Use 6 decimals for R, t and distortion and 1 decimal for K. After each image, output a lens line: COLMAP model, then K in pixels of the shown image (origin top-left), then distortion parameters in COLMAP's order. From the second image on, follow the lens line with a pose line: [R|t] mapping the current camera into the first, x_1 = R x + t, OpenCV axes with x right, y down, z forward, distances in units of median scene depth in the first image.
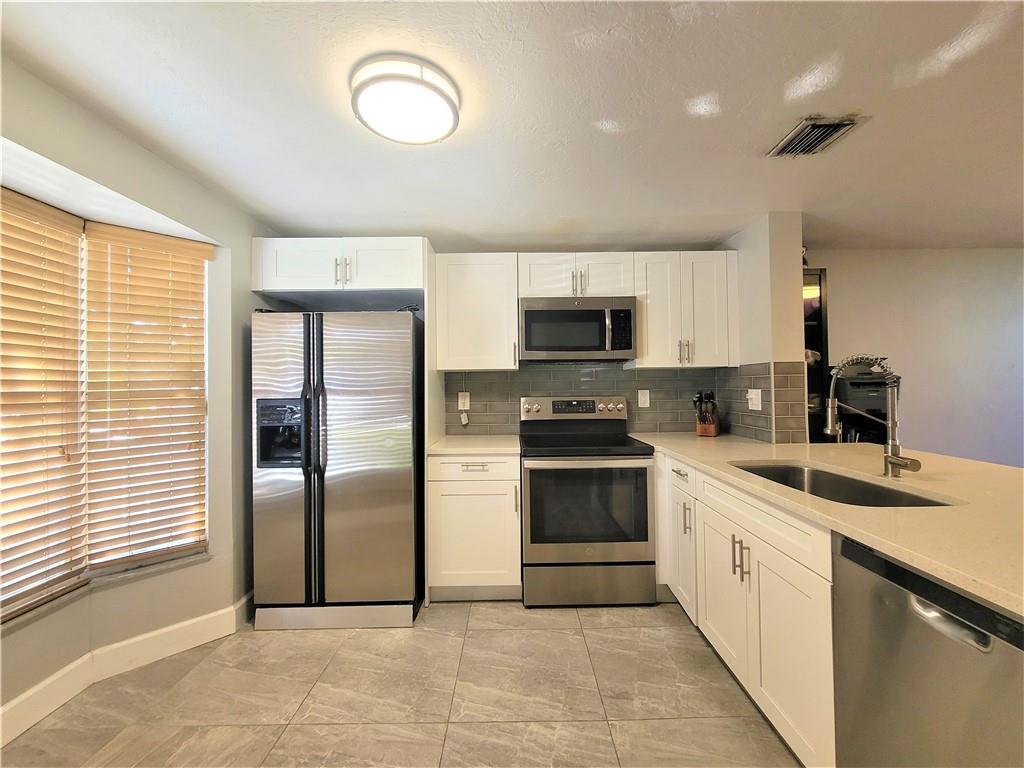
lens RADIAL K [[416.9, 0, 520.9], [0, 416.9, 383.2], [0, 0, 1]] dist [-0.014794, -0.000108]
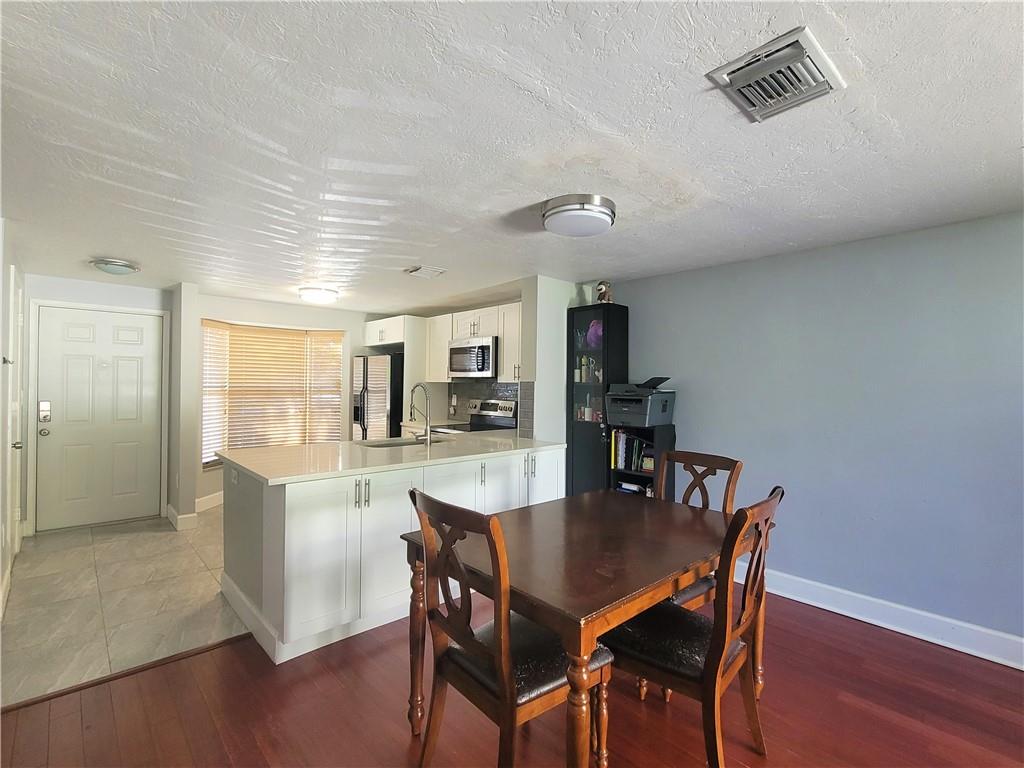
lens RADIAL K [[479.6, 0, 510.7], [0, 479.6, 380.8], [0, 0, 1]] dist [-0.005852, -0.001206]
pose [[0.667995, 0.014808, -0.744019, 1.628088], [-0.013438, 0.999879, 0.007836, -0.059387], [0.744045, 0.004764, 0.668113, -0.127195]]
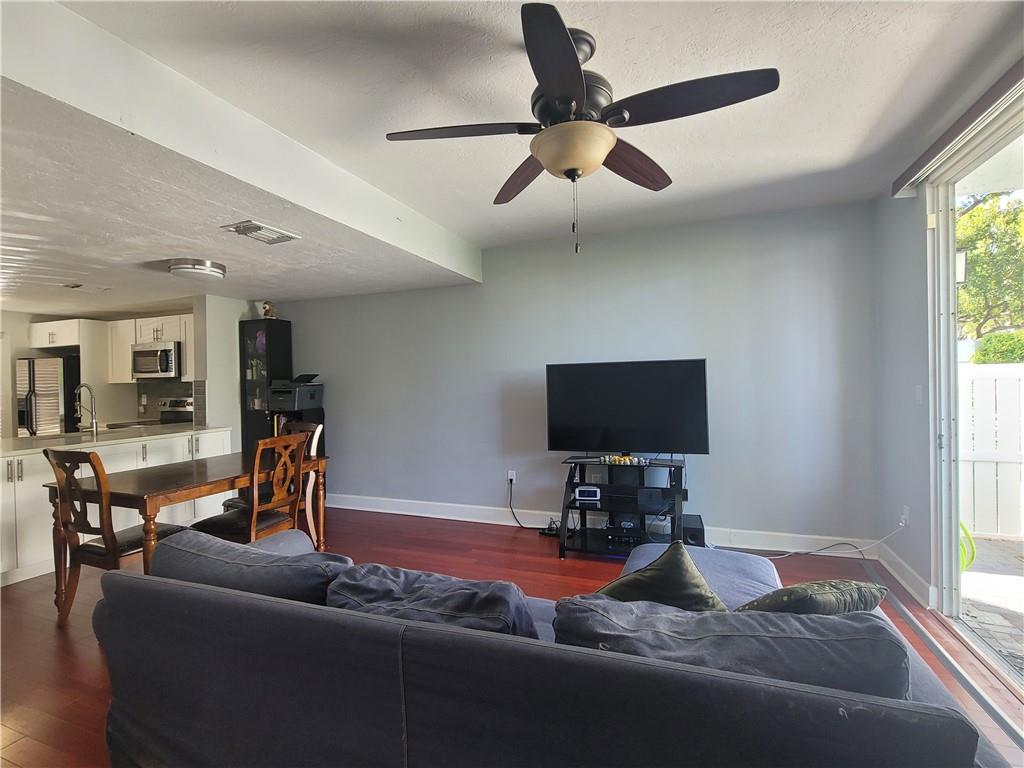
lens RADIAL K [[479.6, 0, 516.1], [0, 479.6, 383.2], [0, 0, 1]] dist [-0.005852, -0.001206]
pose [[0.934020, -0.000318, -0.357220, 2.347892], [0.008234, 0.999753, 0.020640, -0.062551], [0.357125, -0.022220, 0.933792, -0.378609]]
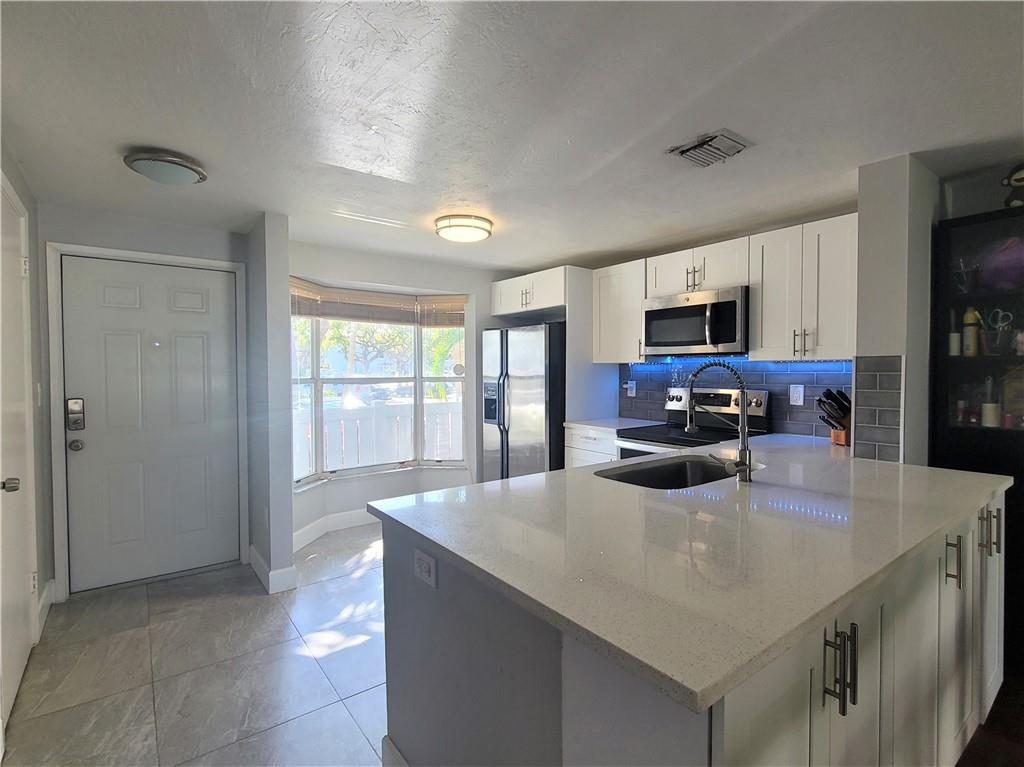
lens RADIAL K [[479.6, 0, 502.0], [0, 479.6, 381.5], [0, 0, 1]] dist [-0.005852, -0.001206]
pose [[0.598098, 0.030645, -0.800837, 0.816020], [0.002609, 0.999189, 0.040184, -0.036396], [0.801419, -0.026123, 0.597533, -0.092809]]
